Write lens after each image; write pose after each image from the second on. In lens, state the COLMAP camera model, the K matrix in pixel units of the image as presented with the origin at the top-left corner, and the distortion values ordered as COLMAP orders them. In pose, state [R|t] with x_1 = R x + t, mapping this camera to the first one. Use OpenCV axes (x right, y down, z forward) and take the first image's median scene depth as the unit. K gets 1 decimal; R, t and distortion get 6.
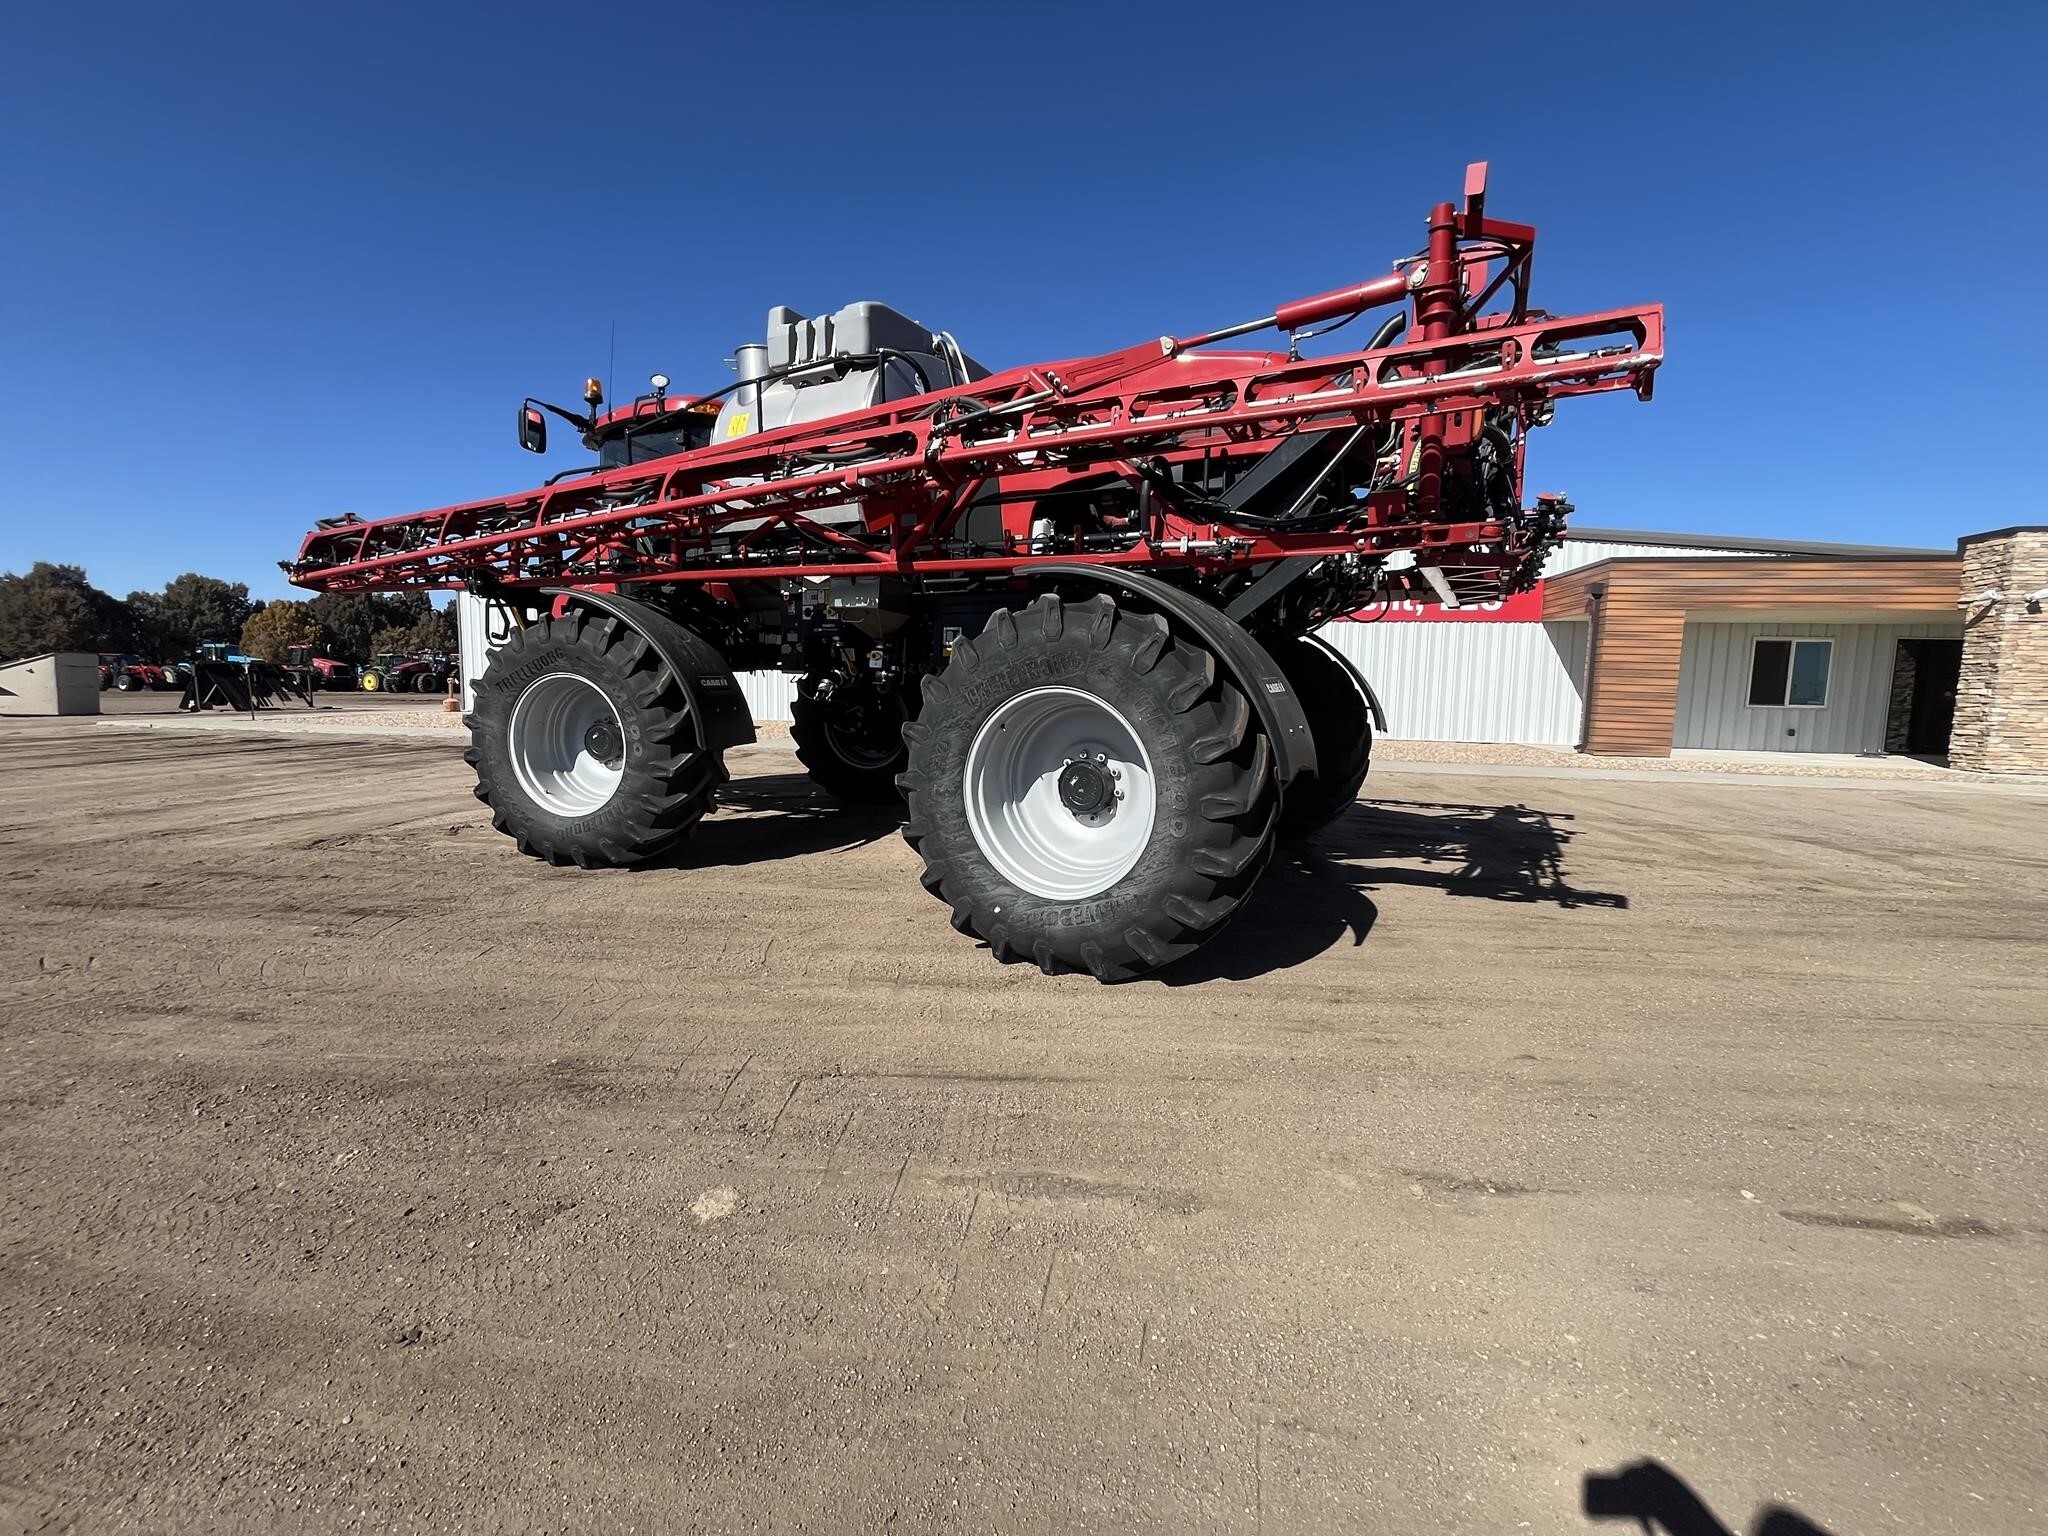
lens RADIAL K [[828.5, 0, 1022.9], [0, 828.5, 769.1], [0, 0, 1]] dist [-0.001962, -0.000031]
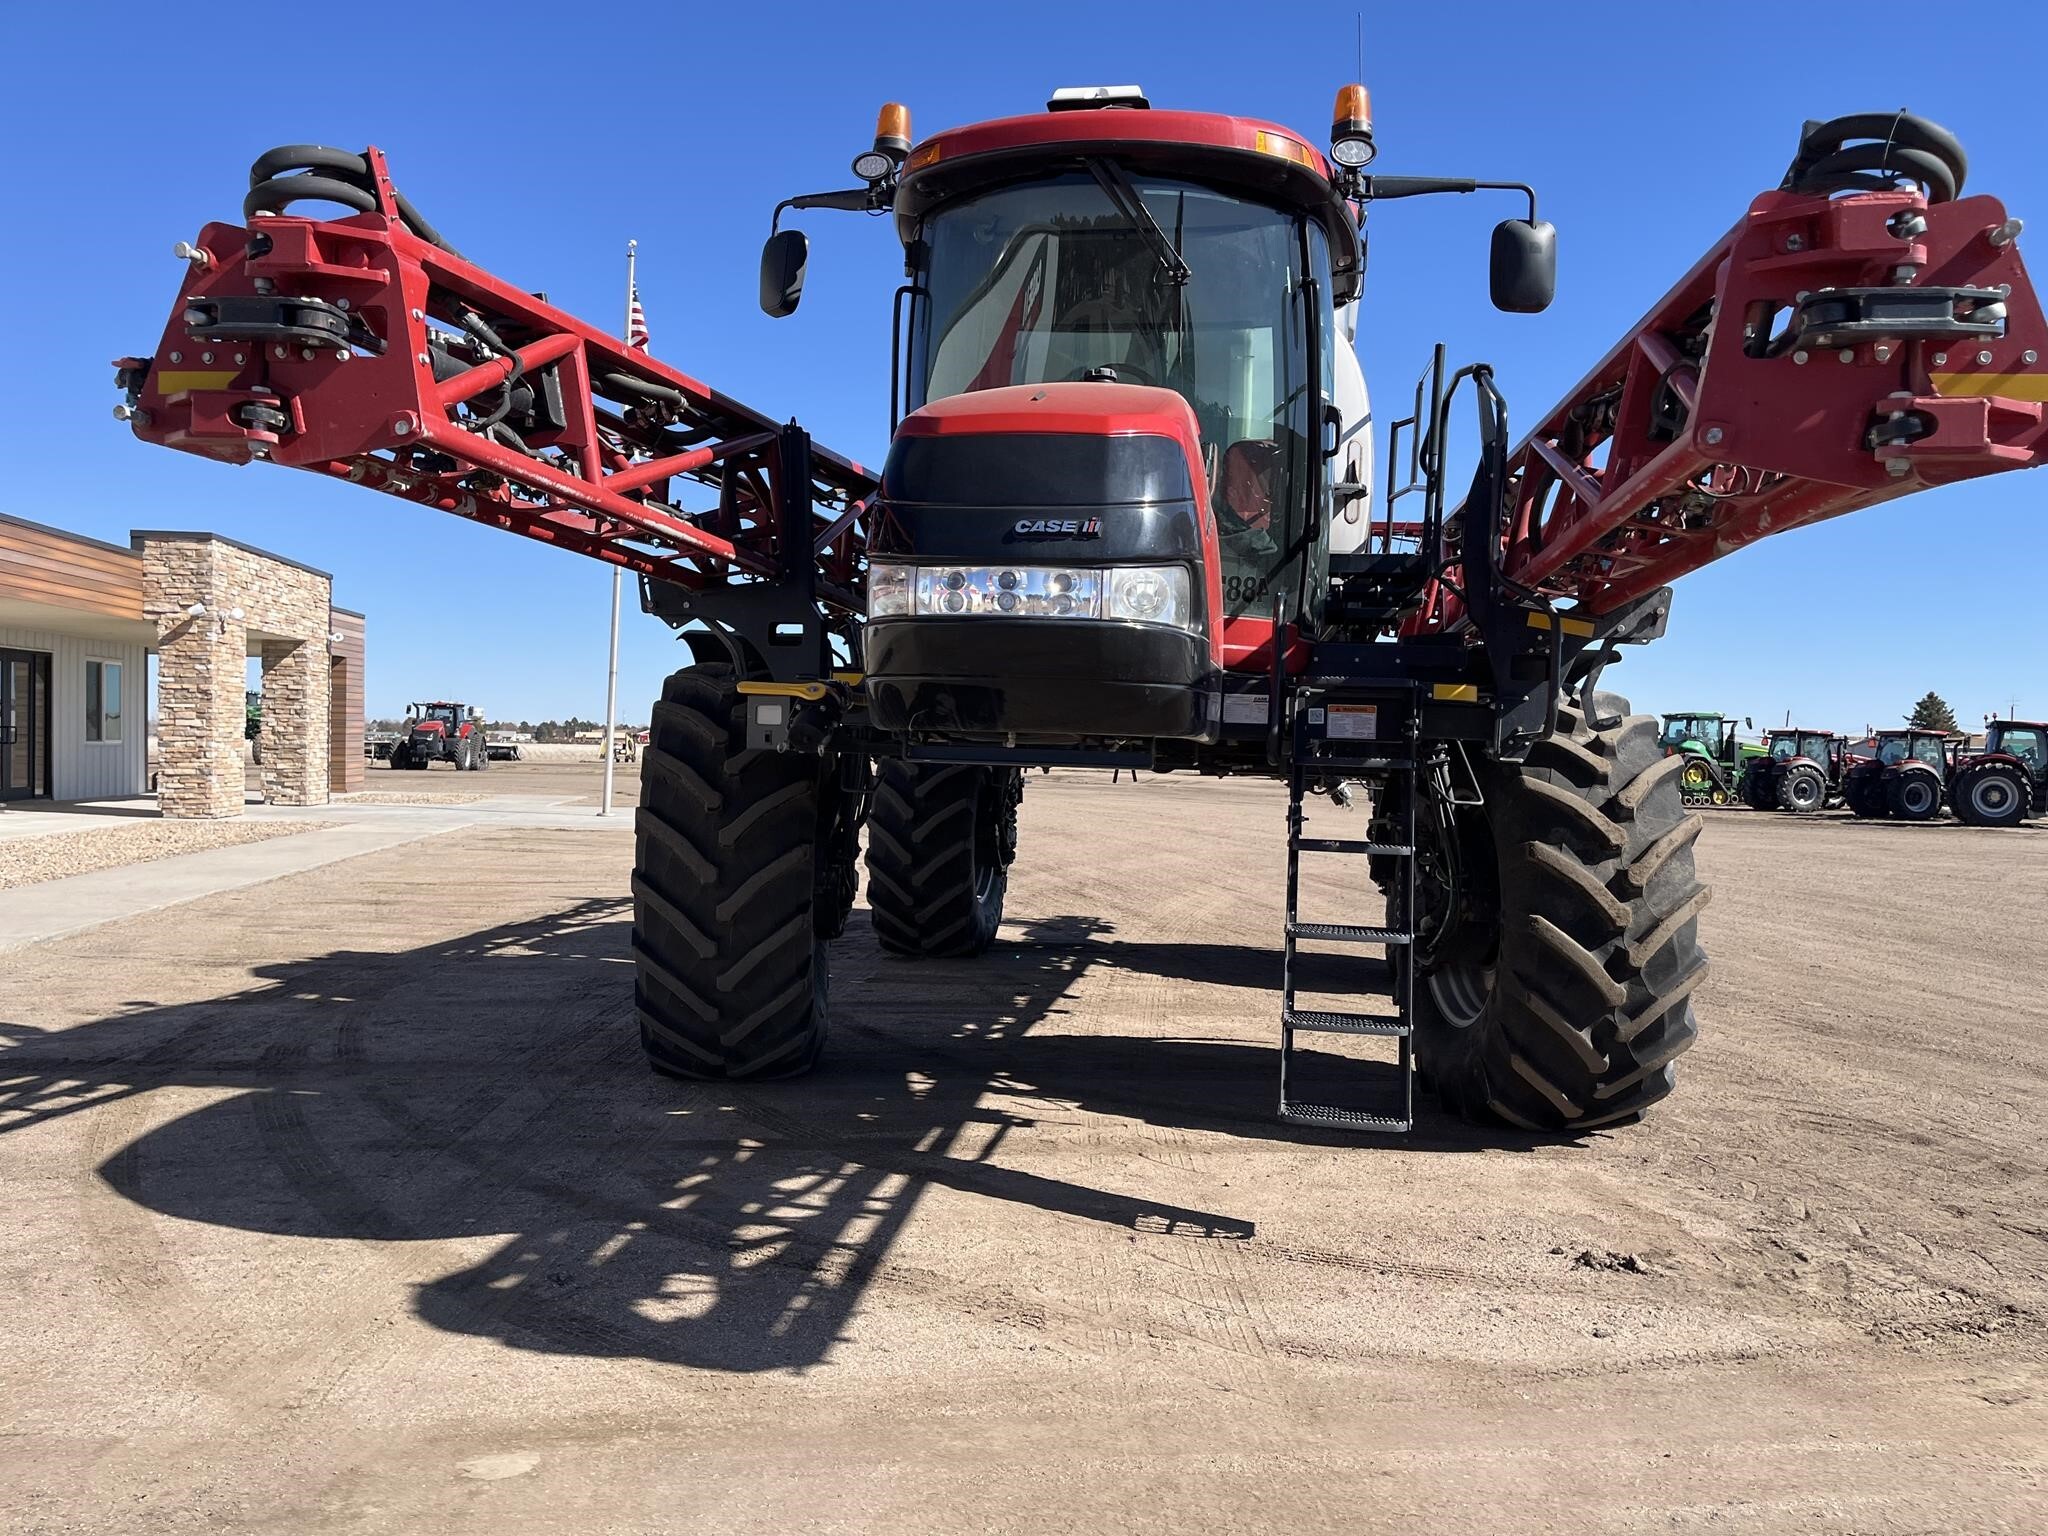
lens RADIAL K [[1548.0, 0, 1032.8], [0, 1548.0, 768.3], [0, 0, 1]] dist [0.073524, -0.094196]
pose [[-0.331073, -0.043452, 0.942604, -1.474498], [0.069859, 0.995069, 0.070407, -0.239981], [-0.941015, 0.089159, -0.326406, 1.733188]]
